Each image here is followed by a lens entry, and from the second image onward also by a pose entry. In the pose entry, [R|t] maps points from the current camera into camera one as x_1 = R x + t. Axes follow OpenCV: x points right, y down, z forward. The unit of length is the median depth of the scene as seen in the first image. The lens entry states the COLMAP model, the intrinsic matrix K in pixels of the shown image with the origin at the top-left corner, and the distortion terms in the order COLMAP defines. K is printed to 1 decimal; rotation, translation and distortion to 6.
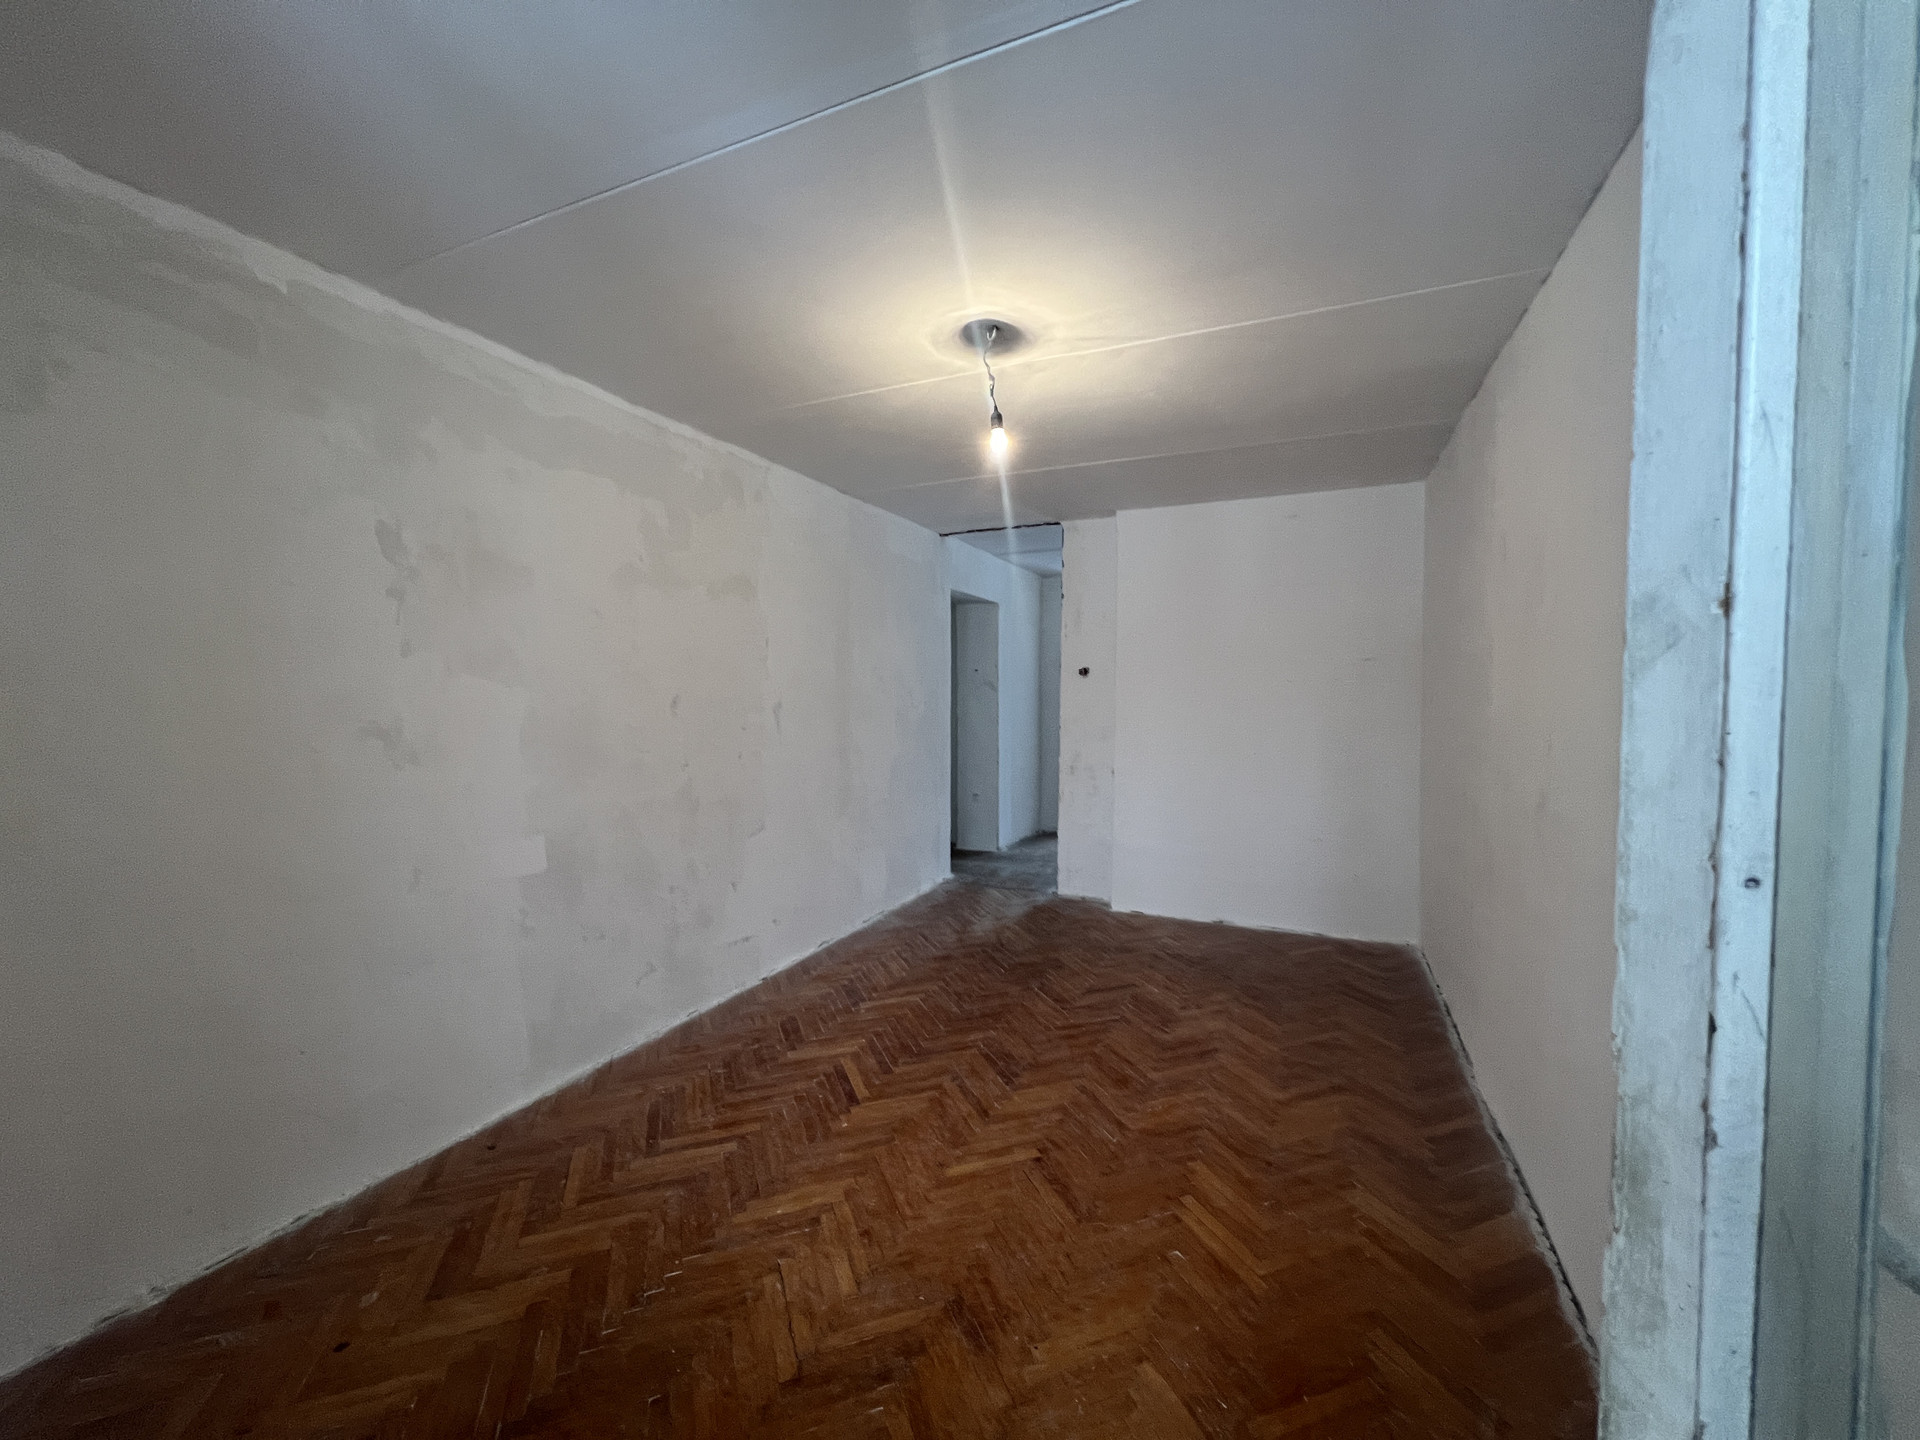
lens RADIAL K [[772.6, 0, 960.2], [0, 772.6, 721.1], [0, 0, 1]] dist [-0.001321, -0.000608]
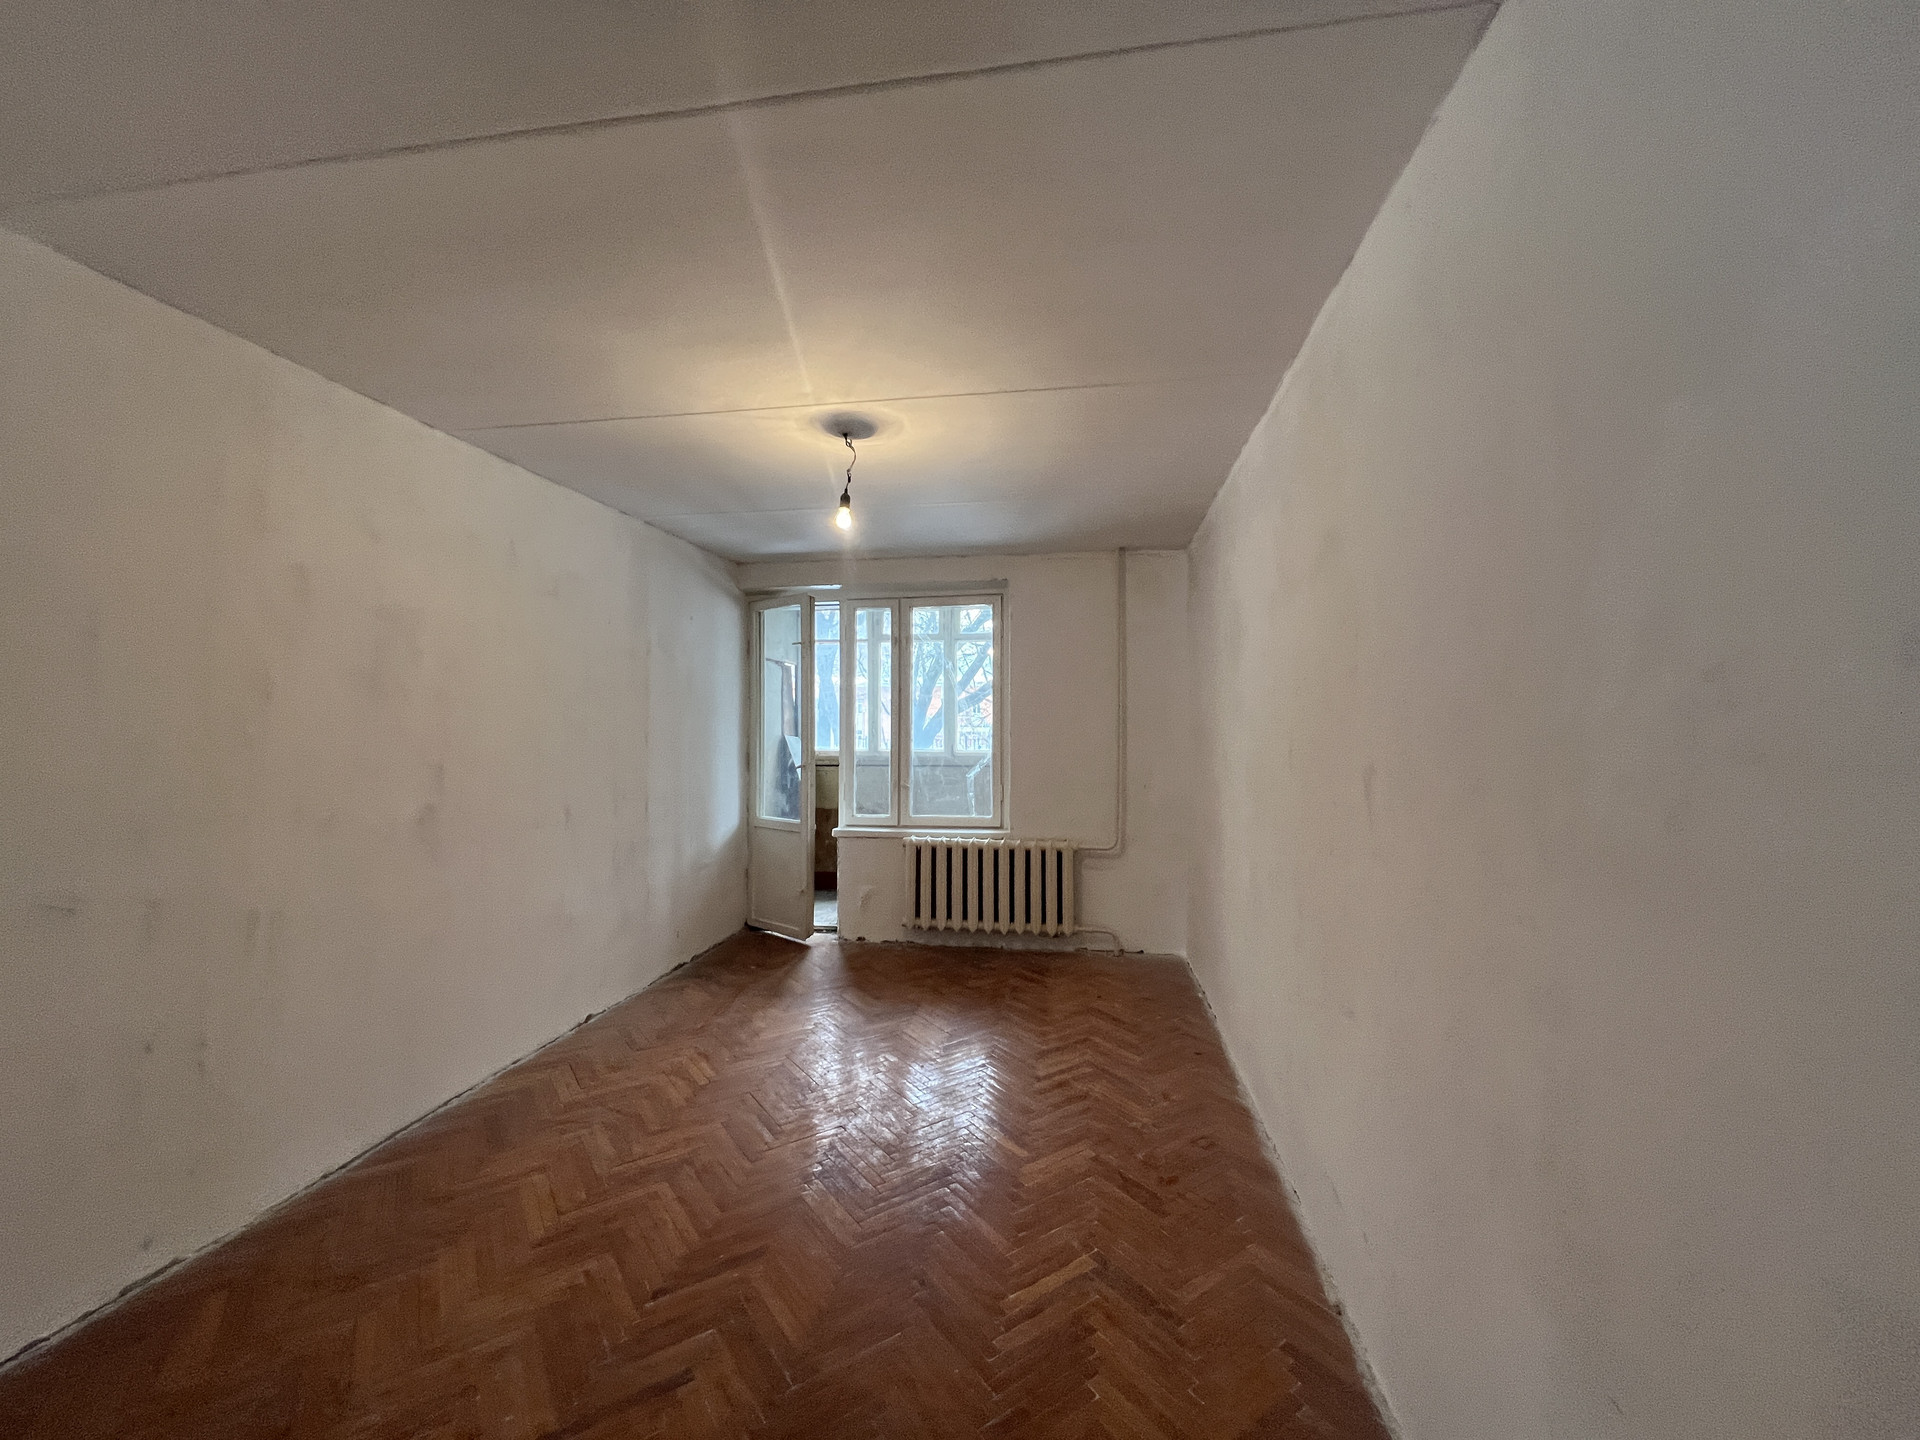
lens RADIAL K [[772.6, 0, 959.9], [0, 772.6, 722.1], [0, 0, 1]] dist [-0.001321, -0.000608]
pose [[-0.965166, 0.003767, -0.261610, 0.173662], [-0.006274, 0.999276, 0.037536, -0.097707], [0.261561, 0.037870, -0.964444, 2.137696]]
